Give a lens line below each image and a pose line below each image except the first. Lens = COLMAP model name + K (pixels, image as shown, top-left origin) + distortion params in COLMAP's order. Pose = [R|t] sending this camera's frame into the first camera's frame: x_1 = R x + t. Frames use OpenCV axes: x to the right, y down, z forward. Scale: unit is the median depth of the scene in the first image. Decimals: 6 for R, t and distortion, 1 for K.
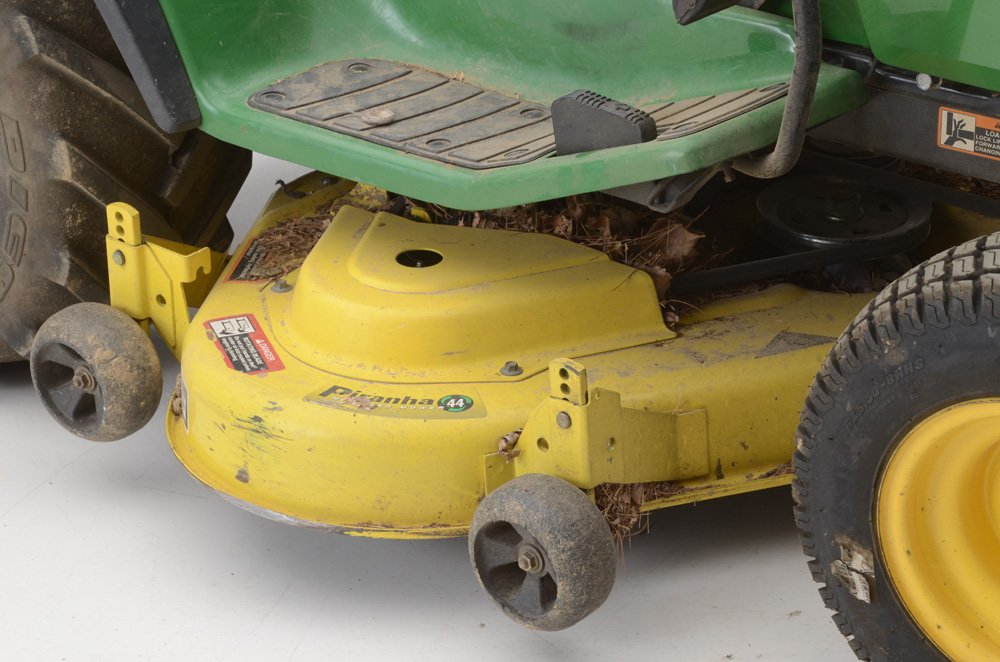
lens RADIAL K [[2572.0, 0, 500.0], [0, 2572.0, 331.0], [0, 0, 1]] dist [0.563196, 0.810701]
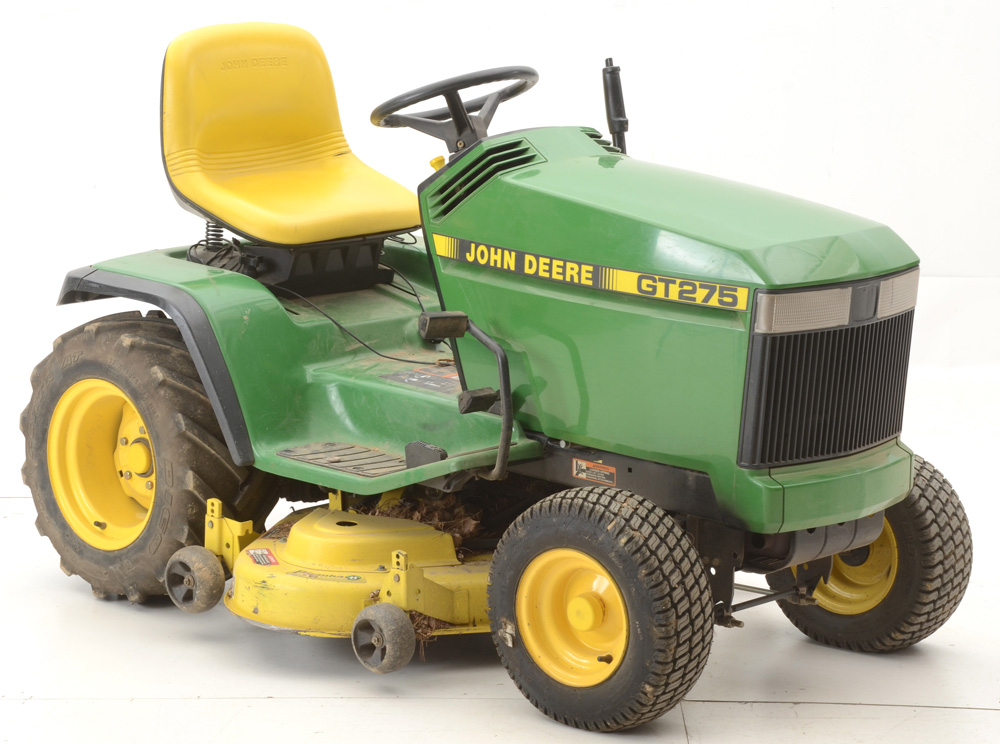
lens RADIAL K [[2272.2, 0, 500.0], [0, 2272.2, 372.0], [0, 0, 1]] dist [0.056275, 0.264269]
pose [[0.997621, 0.056430, -0.039603, 0.166977], [-0.064429, 0.967547, -0.244338, 0.309560], [0.024530, 0.246308, 0.968881, -0.883120]]
